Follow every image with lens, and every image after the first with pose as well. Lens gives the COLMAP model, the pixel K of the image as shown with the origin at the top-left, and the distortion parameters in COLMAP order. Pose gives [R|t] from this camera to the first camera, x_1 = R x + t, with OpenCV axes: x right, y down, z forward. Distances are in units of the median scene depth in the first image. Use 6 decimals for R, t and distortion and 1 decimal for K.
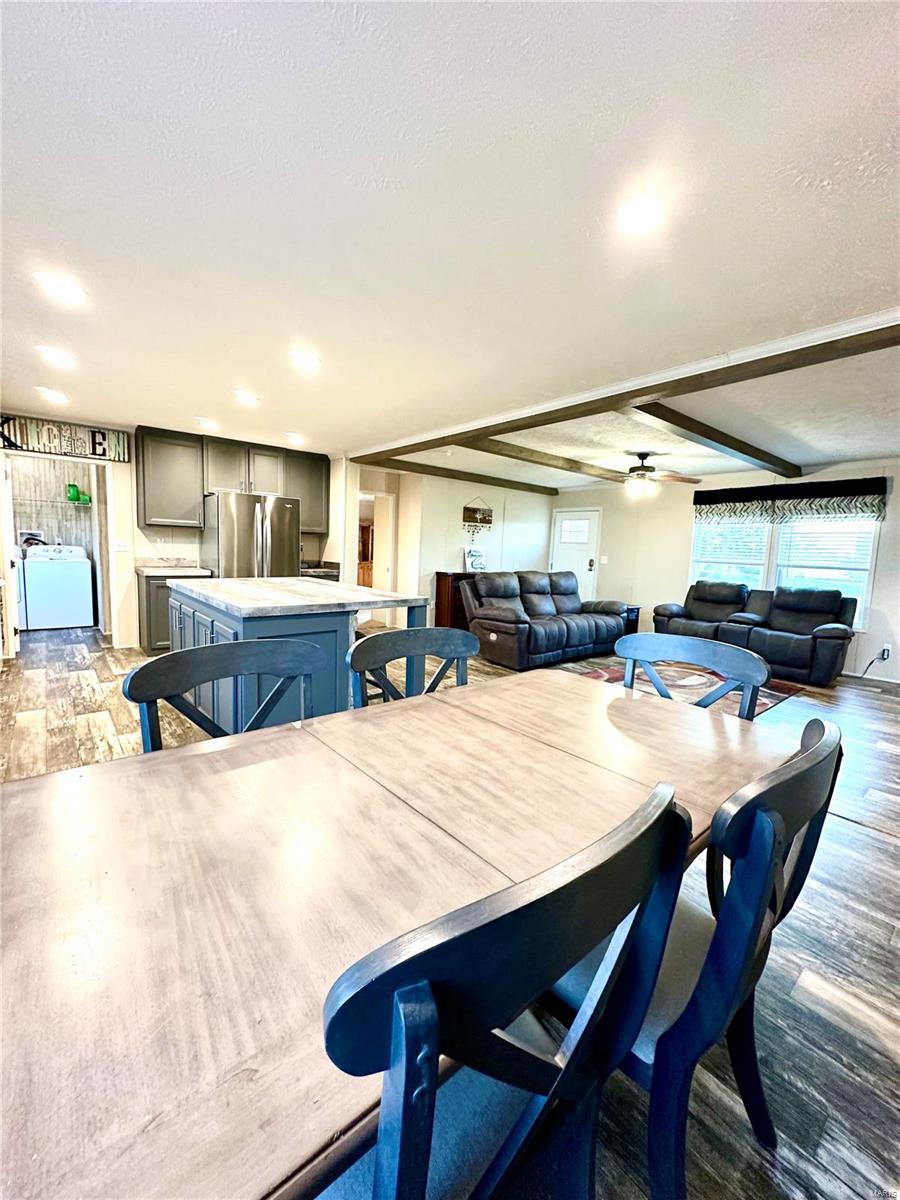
lens RADIAL K [[479.1, 0, 449.9], [0, 479.1, 601.4], [0, 0, 1]] dist [0.000088, 0.001010]
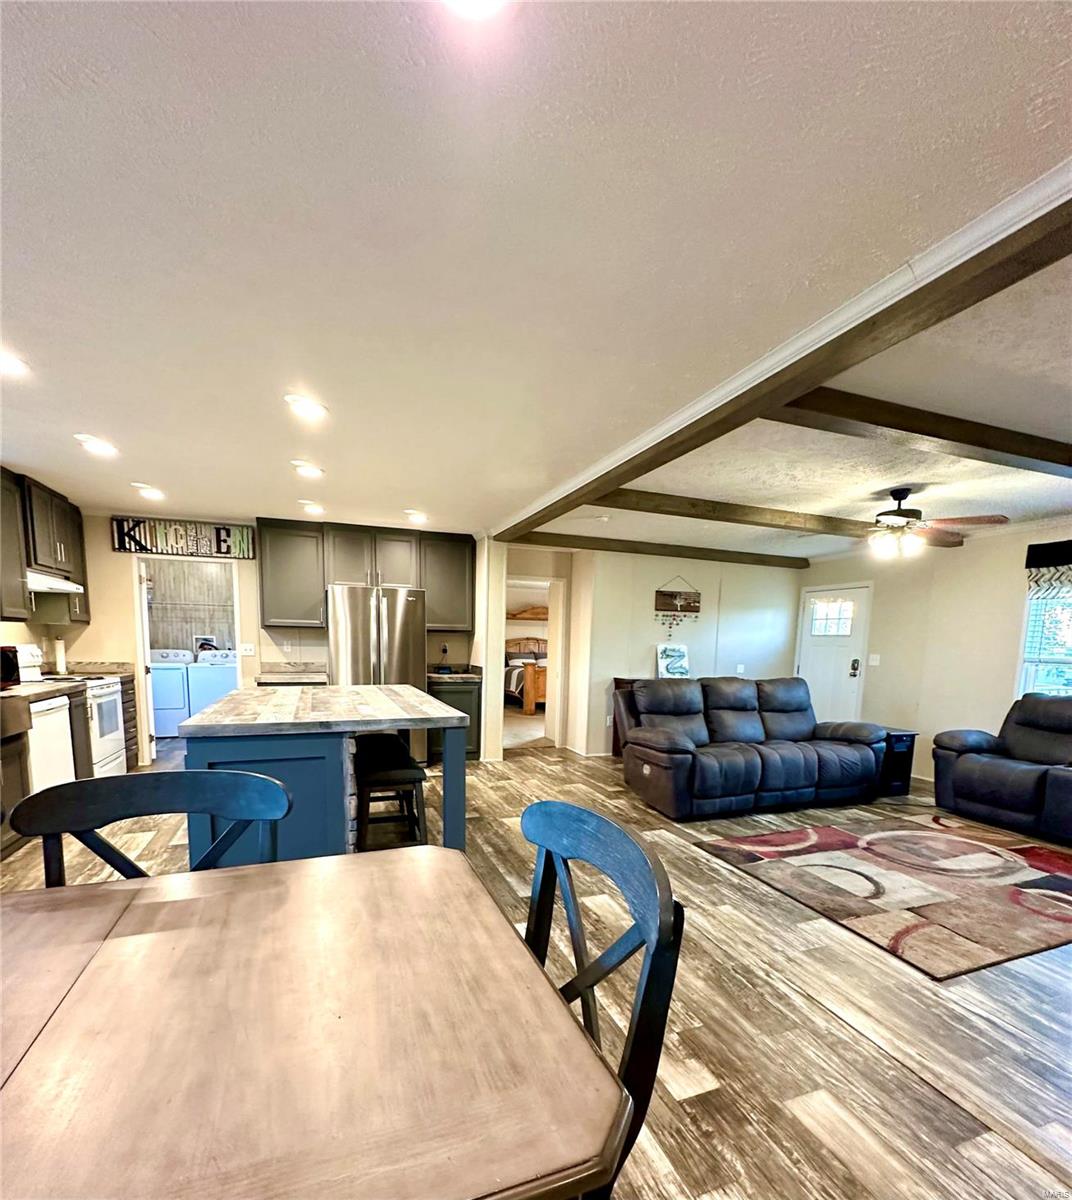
lens RADIAL K [[556.8, 0, 543.3], [0, 556.8, 715.2], [0, 0, 1]] dist [0.003765, -0.000832]
pose [[0.945534, 0.022314, -0.324759, 0.181699], [-0.020493, 0.999749, 0.009027, -0.009498], [0.324879, -0.001880, 0.945754, 0.149152]]
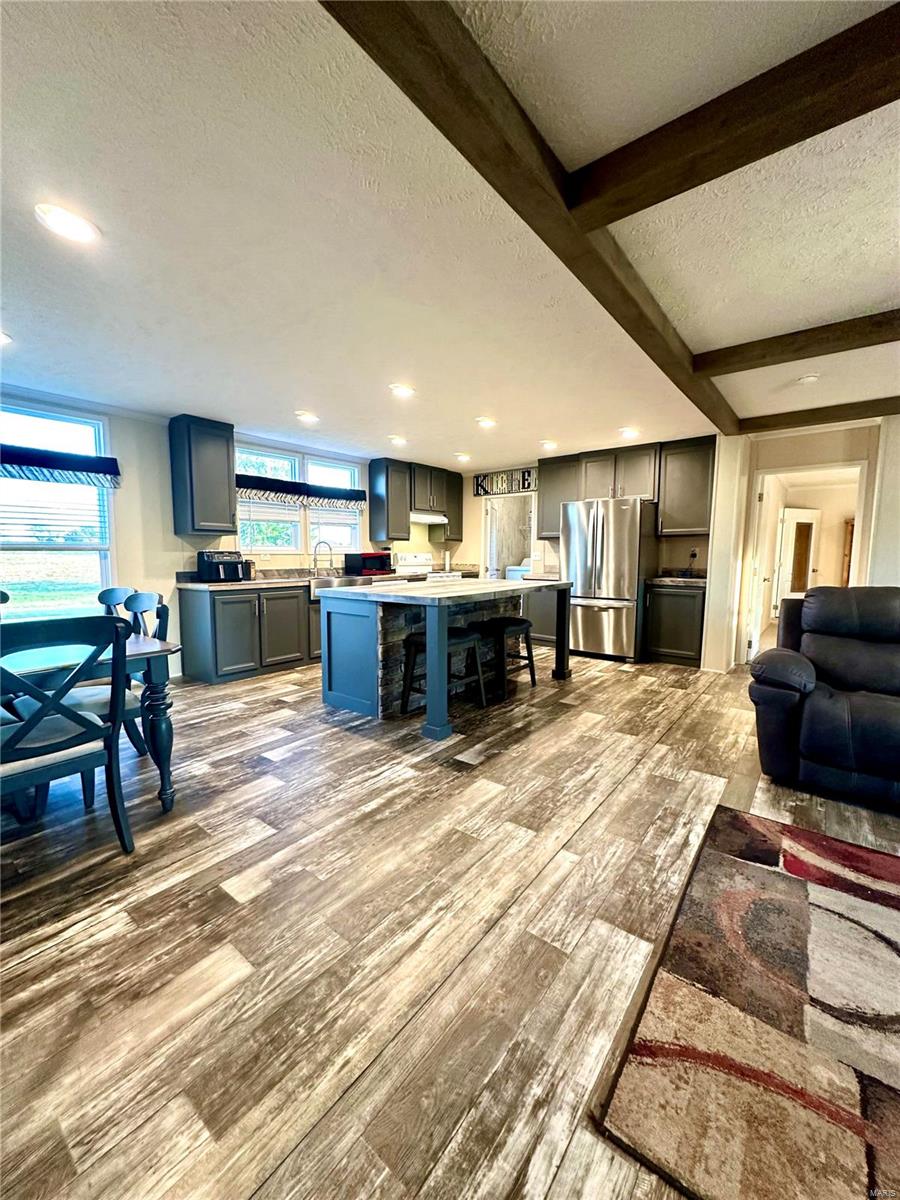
lens RADIAL K [[479.1, 0, 454.0], [0, 479.1, 595.9], [0, 0, 1]] dist [0.000088, 0.001010]
pose [[0.205615, 0.048750, -0.977418, 0.334650], [-0.103809, 0.994210, 0.027750, -0.015459], [0.973112, 0.095759, 0.209485, 0.330033]]
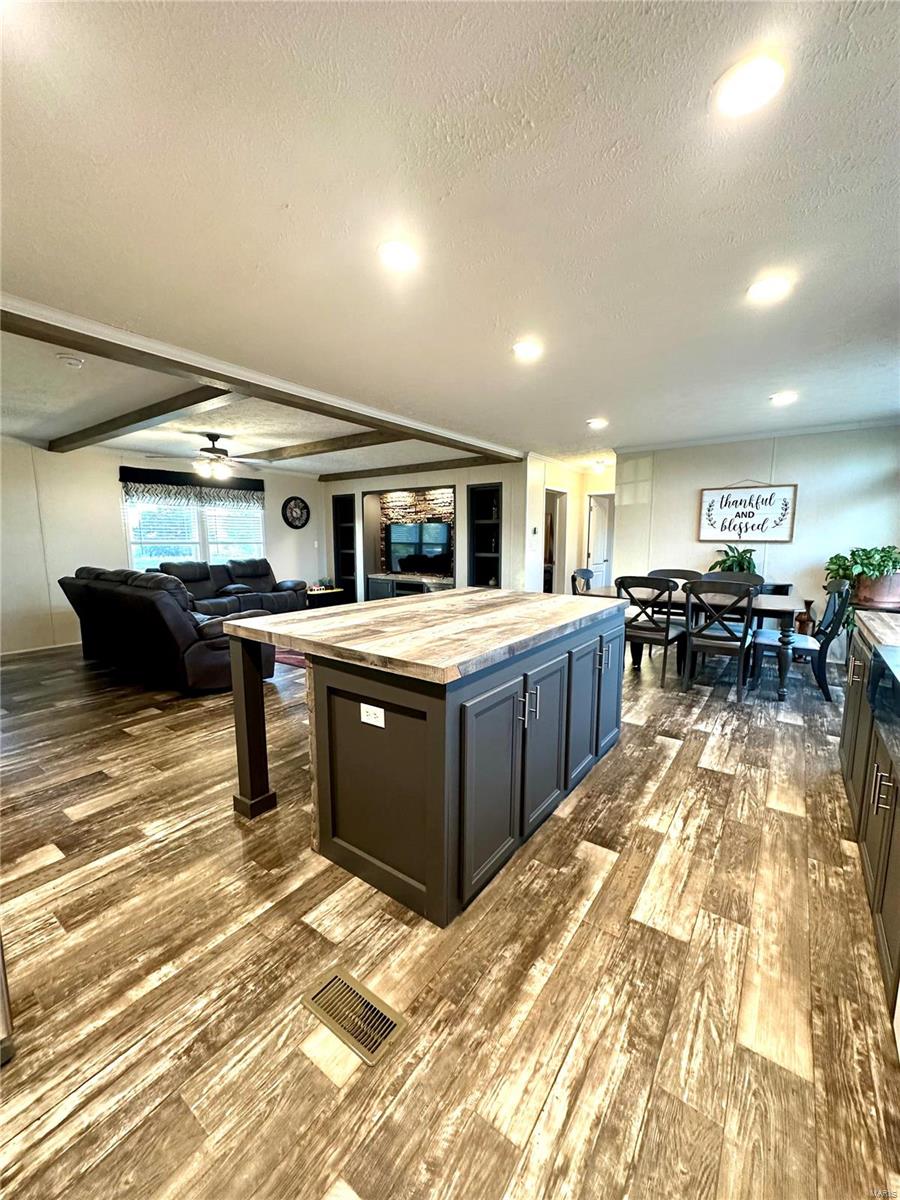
lens RADIAL K [[479.1, 0, 450.1], [0, 479.1, 600.4], [0, 0, 1]] dist [0.000088, 0.001010]
pose [[-0.245533, -0.170729, 0.954235, -0.556673], [0.098147, 0.974932, 0.199686, -0.103437], [-0.964407, 0.142684, -0.222622, 0.639661]]
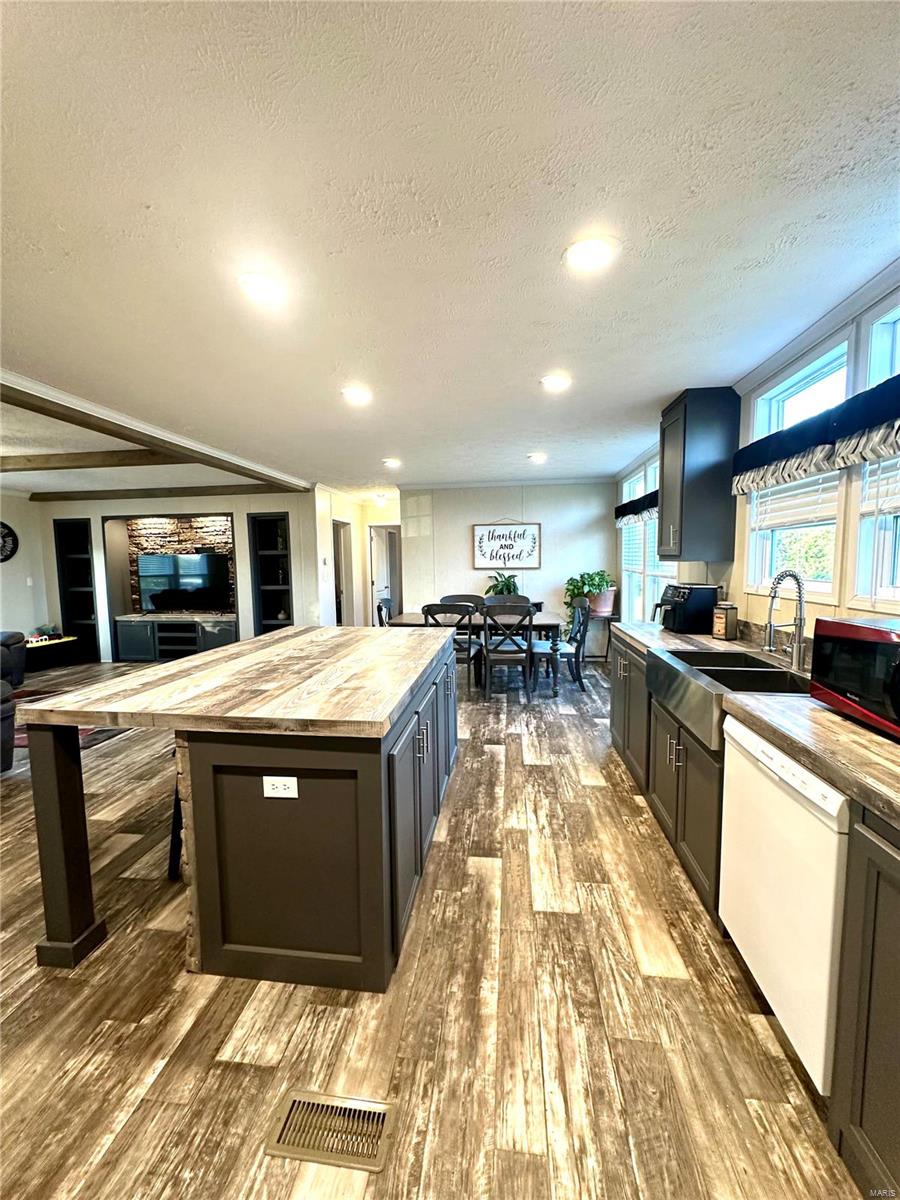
lens RADIAL K [[479.1, 0, 452.2], [0, 479.1, 600.9], [0, 0, 1]] dist [0.000088, 0.001010]
pose [[-0.682534, -0.095660, 0.724566, -0.533576], [0.068397, 0.978686, 0.193638, -0.117928], [-0.727646, 0.181723, -0.661444, 0.691132]]
